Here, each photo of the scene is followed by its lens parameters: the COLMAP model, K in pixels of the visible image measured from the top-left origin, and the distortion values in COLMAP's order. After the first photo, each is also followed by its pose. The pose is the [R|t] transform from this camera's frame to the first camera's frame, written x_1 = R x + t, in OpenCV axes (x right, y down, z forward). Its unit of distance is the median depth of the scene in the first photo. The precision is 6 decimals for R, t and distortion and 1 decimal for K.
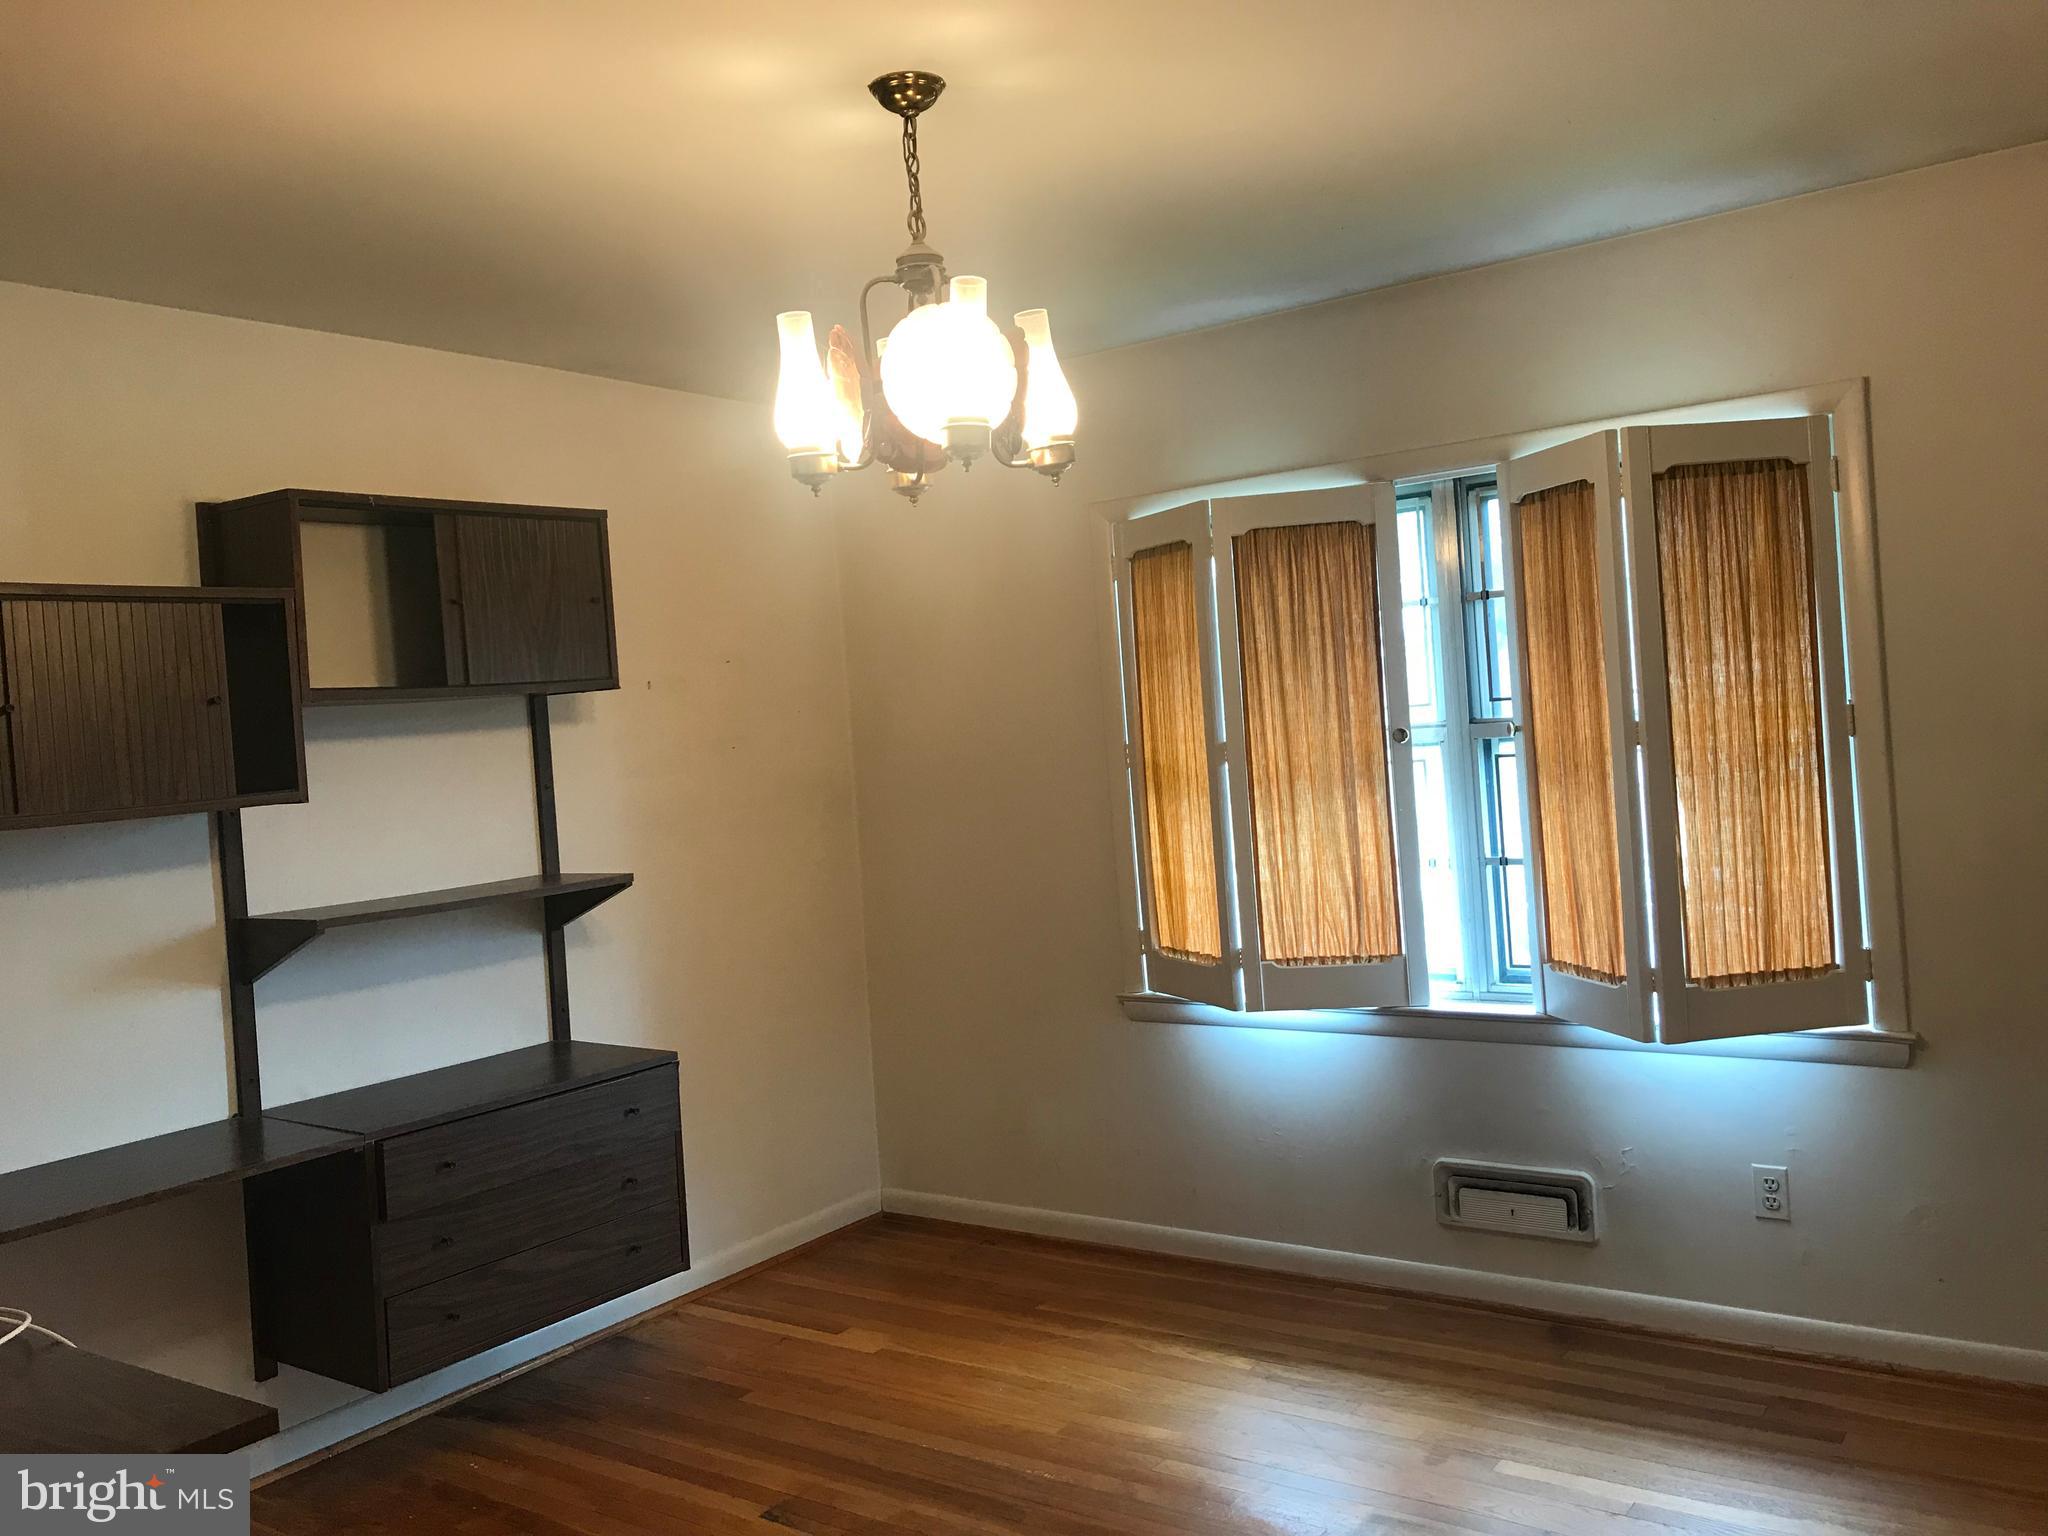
lens RADIAL K [[1705.2, 0, 1016.8], [0, 1705.2, 743.5], [0, 0, 1]] dist [0.077115, -0.141356]
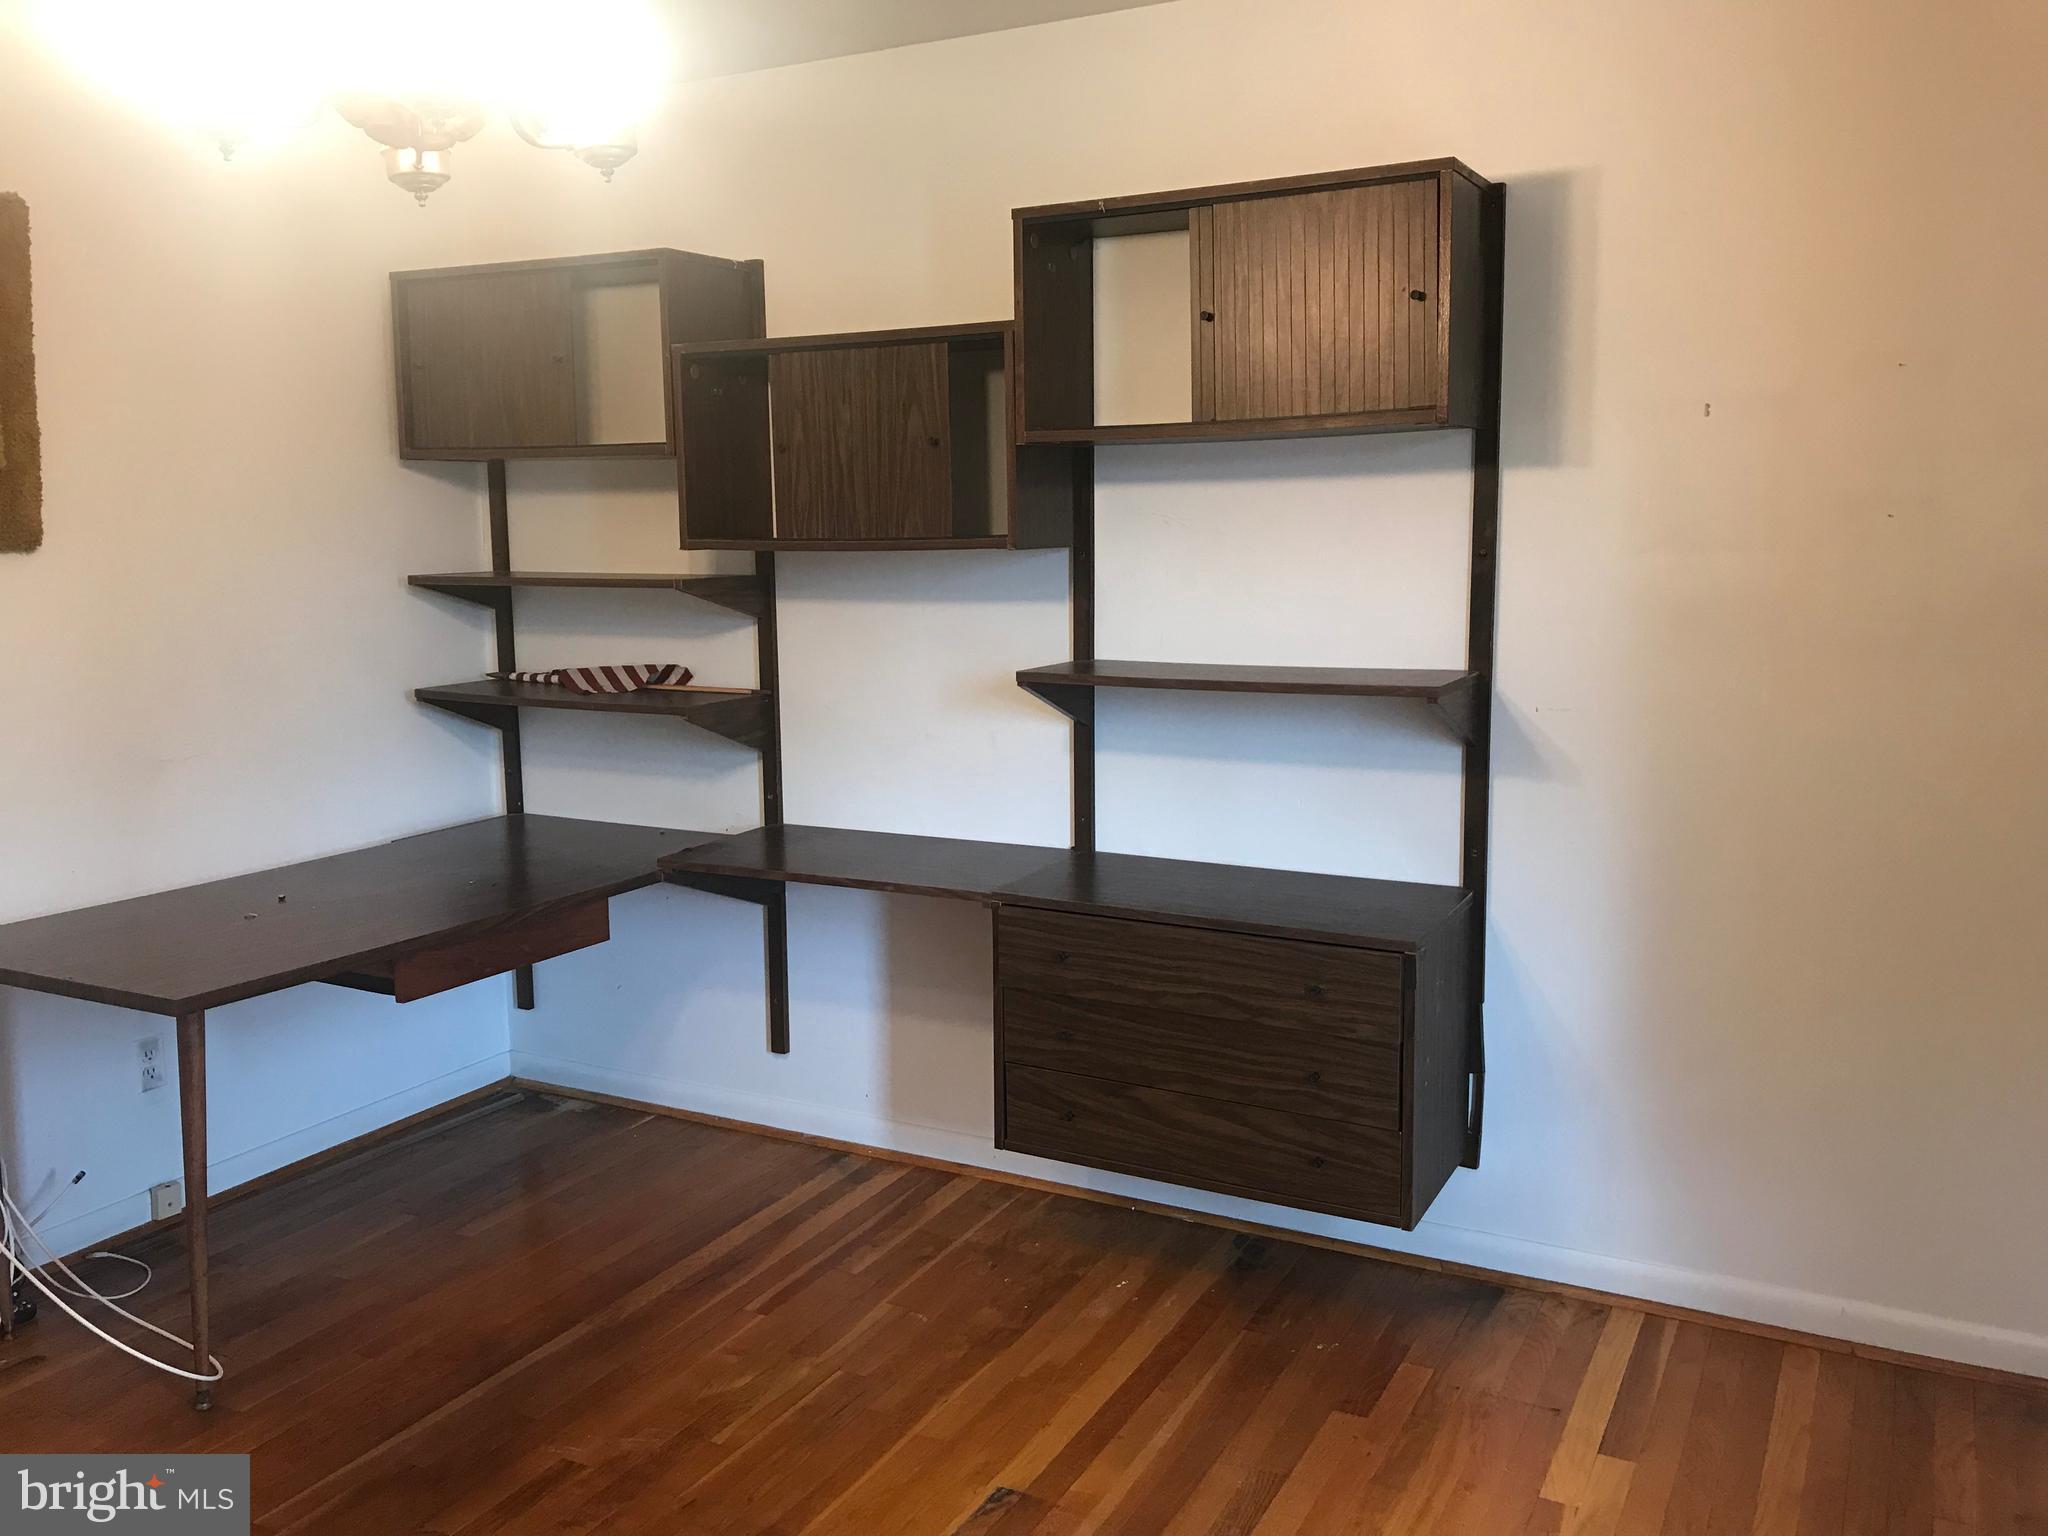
lens RADIAL K [[1705.2, 0, 1016.8], [0, 1705.2, 743.5], [0, 0, 1]] dist [0.077115, -0.141356]
pose [[0.131220, 0.203476, -0.970247, 0.508202], [-0.013741, 0.978989, 0.203451, -0.050437], [0.991258, -0.013365, 0.131259, 0.819782]]
